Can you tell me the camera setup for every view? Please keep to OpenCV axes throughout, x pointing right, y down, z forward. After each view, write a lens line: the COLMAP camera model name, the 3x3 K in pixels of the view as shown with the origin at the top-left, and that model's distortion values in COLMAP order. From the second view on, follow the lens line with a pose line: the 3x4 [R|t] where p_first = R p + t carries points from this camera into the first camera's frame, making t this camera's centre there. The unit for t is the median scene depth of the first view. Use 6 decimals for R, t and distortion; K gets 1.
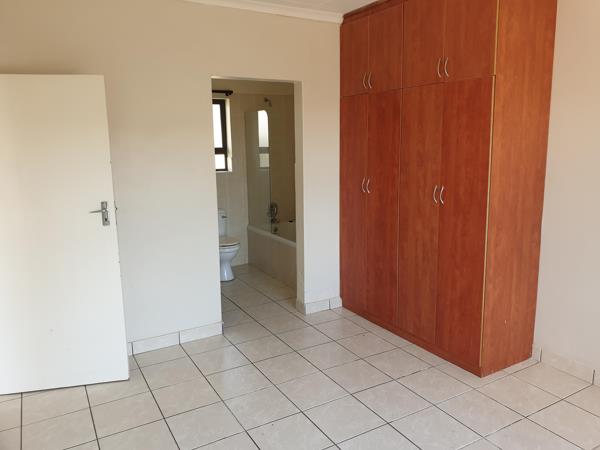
lens RADIAL K [[461.6, 0, 300.0], [0, 461.6, 225.0], [0, 0, 1]] dist [0.072233, -0.243670]
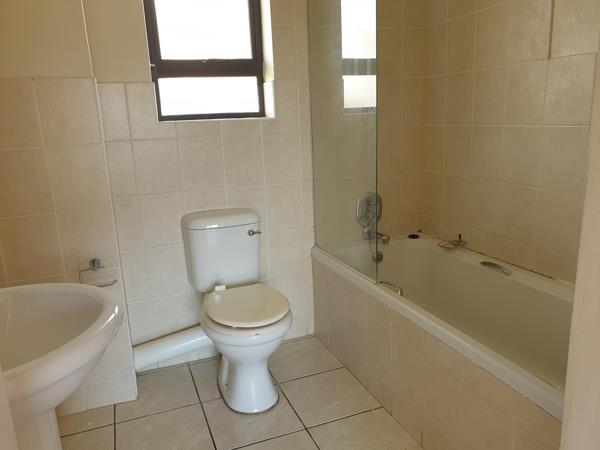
lens RADIAL K [[461.6, 0, 300.0], [0, 461.6, 225.0], [0, 0, 1]] dist [0.072233, -0.243670]
pose [[0.990188, 0.007596, -0.139532, -0.067327], [-0.001031, 0.998891, 0.047063, -0.040530], [0.139735, -0.046458, 0.989099, 0.594000]]
